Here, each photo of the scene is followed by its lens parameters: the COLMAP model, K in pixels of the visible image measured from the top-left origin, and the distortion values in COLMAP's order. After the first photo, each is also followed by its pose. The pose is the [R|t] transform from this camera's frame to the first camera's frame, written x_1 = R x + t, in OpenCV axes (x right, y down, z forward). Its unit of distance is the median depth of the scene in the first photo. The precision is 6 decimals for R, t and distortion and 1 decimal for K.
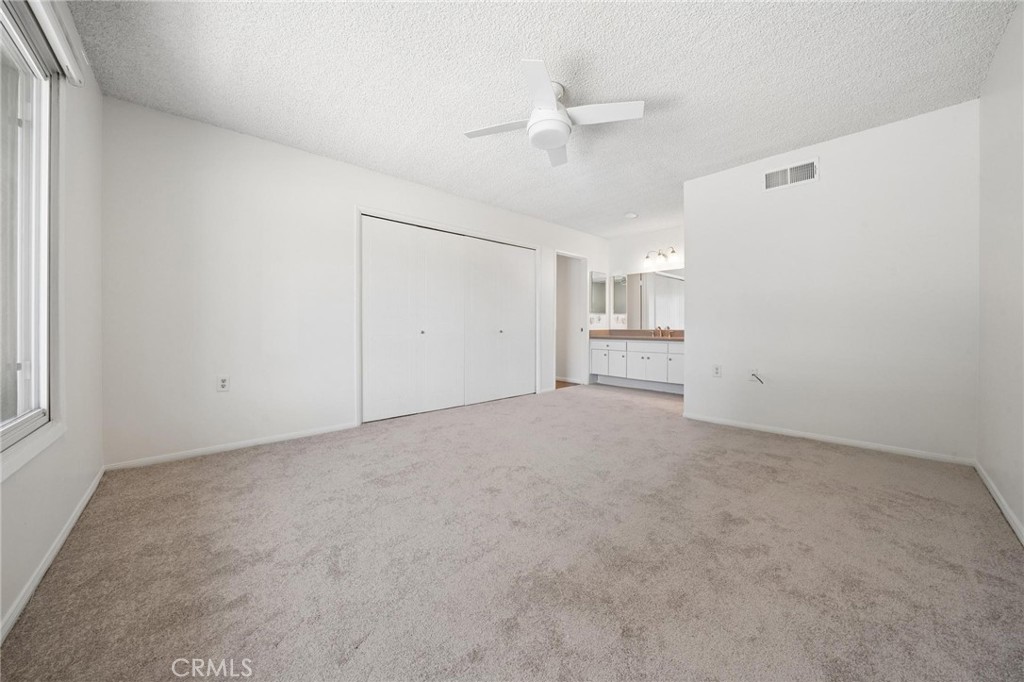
lens RADIAL K [[358.0, 0, 506.8], [0, 358.0, 324.2], [0, 0, 1]] dist [-0.038679, 0.008427]
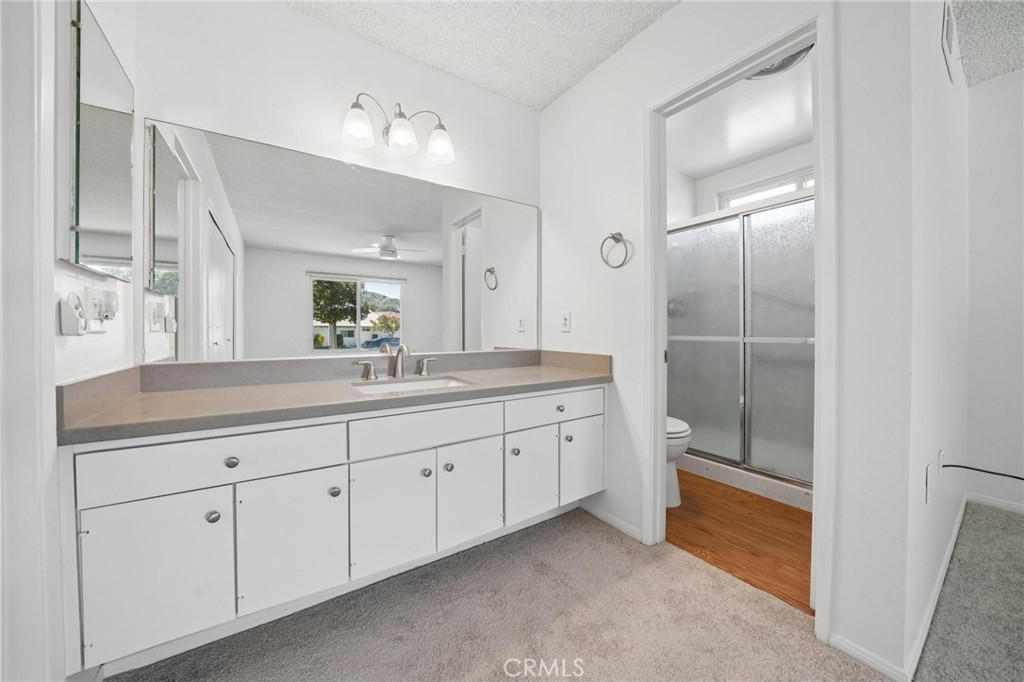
lens RADIAL K [[359.6, 0, 507.1], [0, 359.6, 330.2], [0, 0, 1]] dist [-0.022060, 0.000489]
pose [[0.169233, 0.002208, 0.985574, 0.131742], [0.004365, 0.999986, -0.002990, -0.004256], [-0.985566, 0.004808, 0.169221, 0.833097]]
